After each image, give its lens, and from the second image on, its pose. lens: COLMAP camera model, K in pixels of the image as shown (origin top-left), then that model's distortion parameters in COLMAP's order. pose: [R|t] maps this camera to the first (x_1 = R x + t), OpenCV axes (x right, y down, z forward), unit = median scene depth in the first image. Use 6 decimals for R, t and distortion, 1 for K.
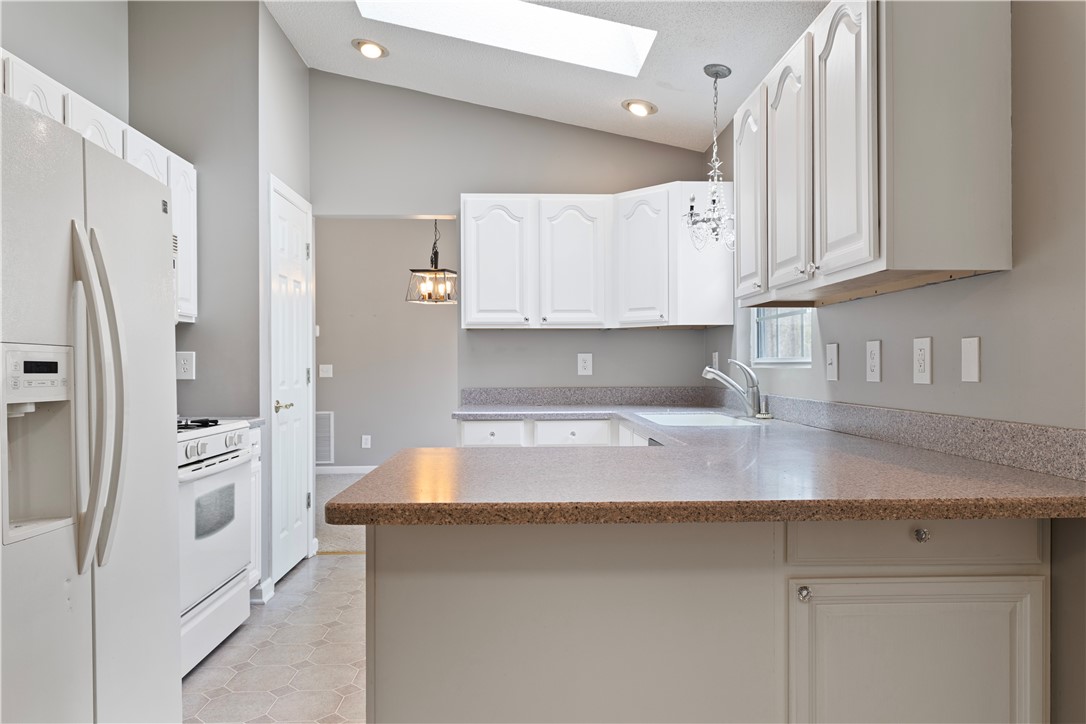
lens RADIAL K [[749.9, 0, 543.0], [0, 749.9, 362.0], [0, 0, 1]] dist [0.000350, -0.001608]
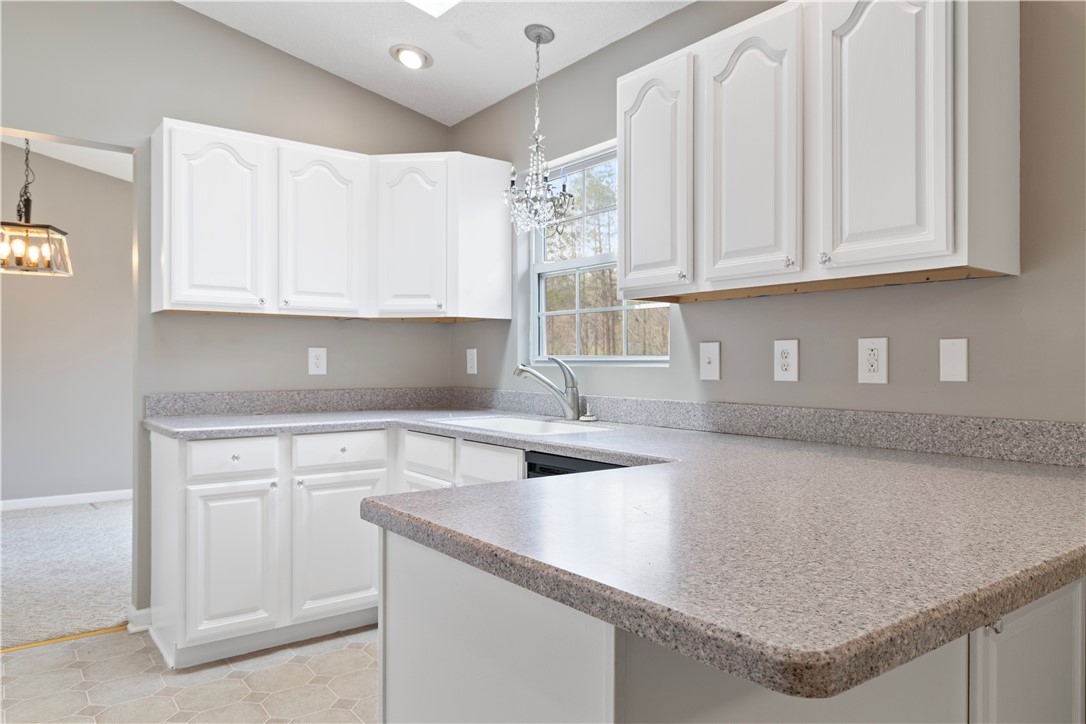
lens RADIAL K [[738.0, 0, 543.0], [0, 738.0, 362.0], [0, 0, 1]] dist [0.000537, -0.000557]
pose [[0.813544, 0.005002, 0.581482, -0.240362], [-0.007370, 0.999971, 0.001709, 0.000970], [-0.581457, -0.005676, 0.813557, 0.247636]]
